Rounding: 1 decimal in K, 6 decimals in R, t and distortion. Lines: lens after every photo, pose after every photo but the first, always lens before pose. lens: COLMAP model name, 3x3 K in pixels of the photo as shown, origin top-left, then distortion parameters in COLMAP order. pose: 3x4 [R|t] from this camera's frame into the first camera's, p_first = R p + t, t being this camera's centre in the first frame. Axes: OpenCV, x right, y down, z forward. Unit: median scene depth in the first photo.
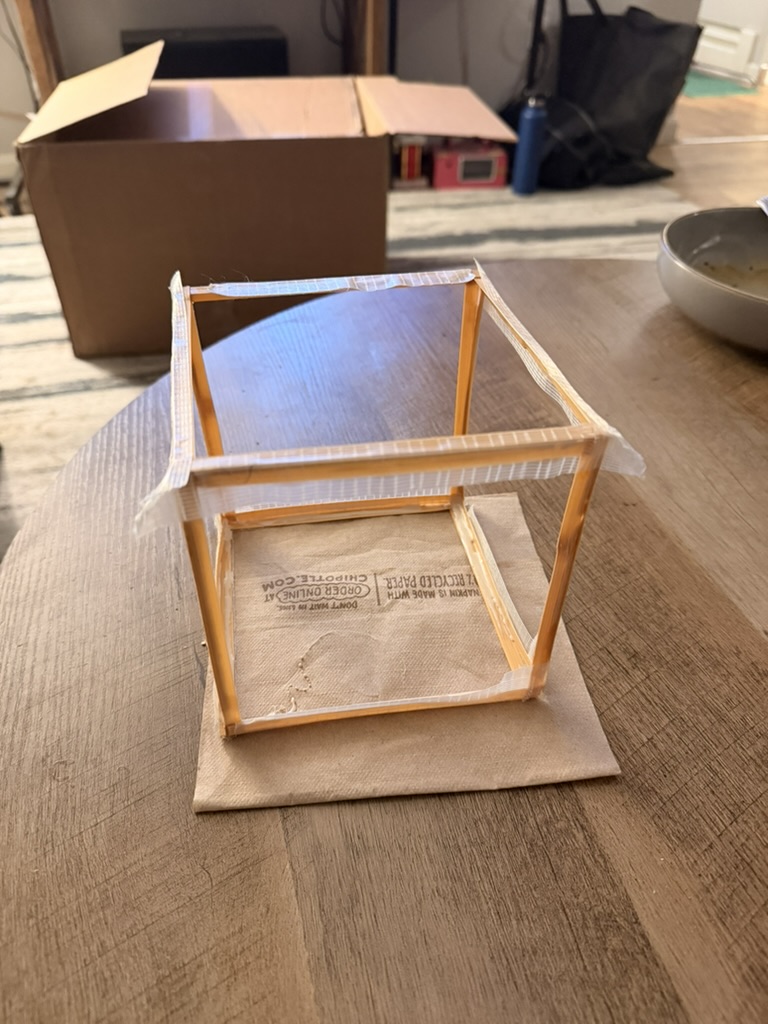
lens RADIAL K [[767.3, 0, 377.8], [0, 767.3, 504.2], [0, 0, 1]] dist [-0.033053, -0.000245]
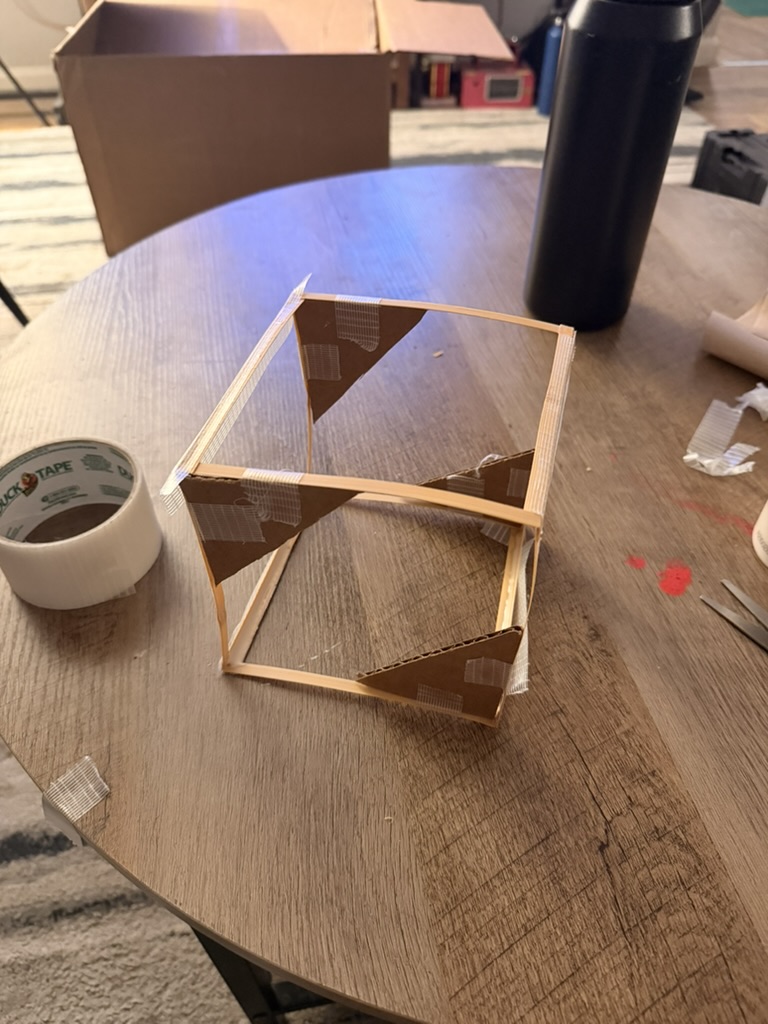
lens RADIAL K [[767.3, 0, 381.8], [0, 767.3, 518.5], [0, 0, 1]] dist [-0.033053, -0.000245]
pose [[0.996373, 0.054533, -0.065325, 0.088471], [-0.047583, 0.993481, 0.103590, 0.047940], [0.070548, -0.100106, 0.992473, -0.106016]]
